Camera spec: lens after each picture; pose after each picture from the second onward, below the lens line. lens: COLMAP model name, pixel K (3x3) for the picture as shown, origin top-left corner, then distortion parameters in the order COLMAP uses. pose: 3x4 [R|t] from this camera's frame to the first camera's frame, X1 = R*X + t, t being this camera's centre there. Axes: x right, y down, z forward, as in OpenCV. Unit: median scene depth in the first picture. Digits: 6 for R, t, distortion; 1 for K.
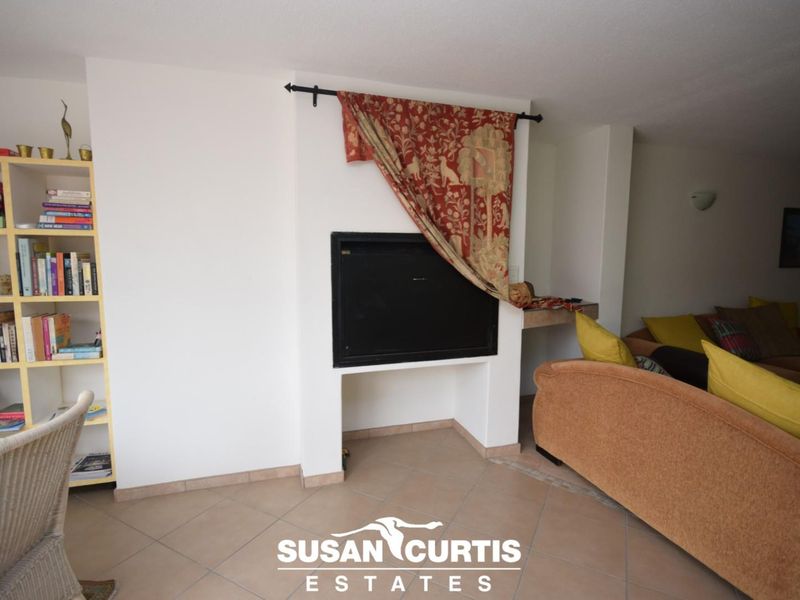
lens RADIAL K [[414.0, 0, 394.2], [0, 414.0, 300.2], [0, 0, 1]] dist [0.000146, 0.001204]
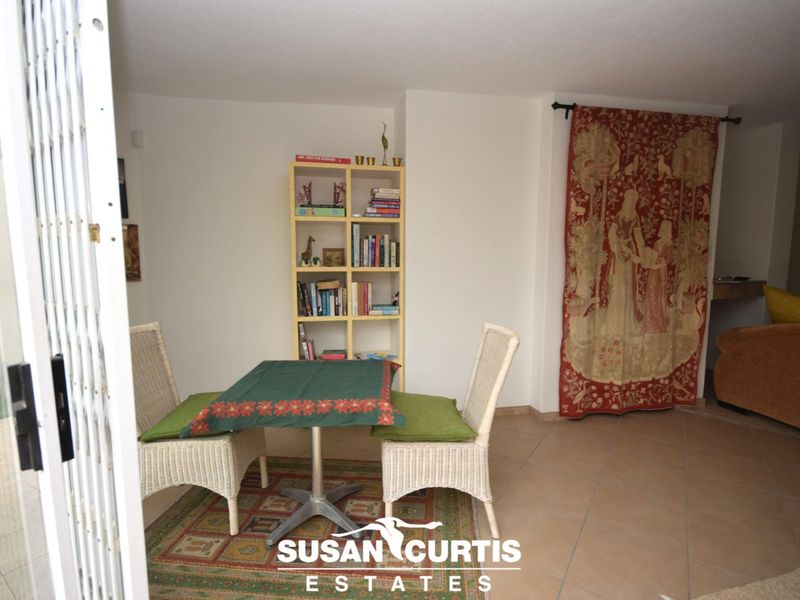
lens RADIAL K [[414.0, 0, 394.2], [0, 414.0, 300.2], [0, 0, 1]] dist [0.000146, 0.001204]
pose [[0.995322, 0.008083, -0.096276, -0.556119], [-0.006964, 0.999904, 0.011944, 0.072499], [0.096363, -0.011218, 0.995283, -0.303644]]
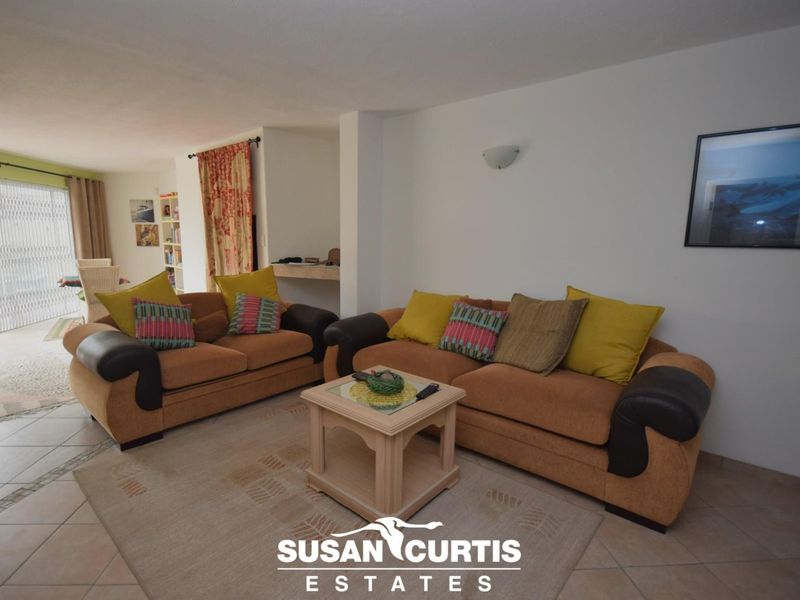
lens RADIAL K [[414.0, 0, 394.2], [0, 414.0, 300.2], [0, 0, 1]] dist [0.000146, 0.001204]
pose [[0.520597, 0.137188, -0.842709, 2.184854], [-0.094645, 0.990196, 0.102730, -0.052056], [0.848541, 0.026277, 0.528477, 0.683227]]
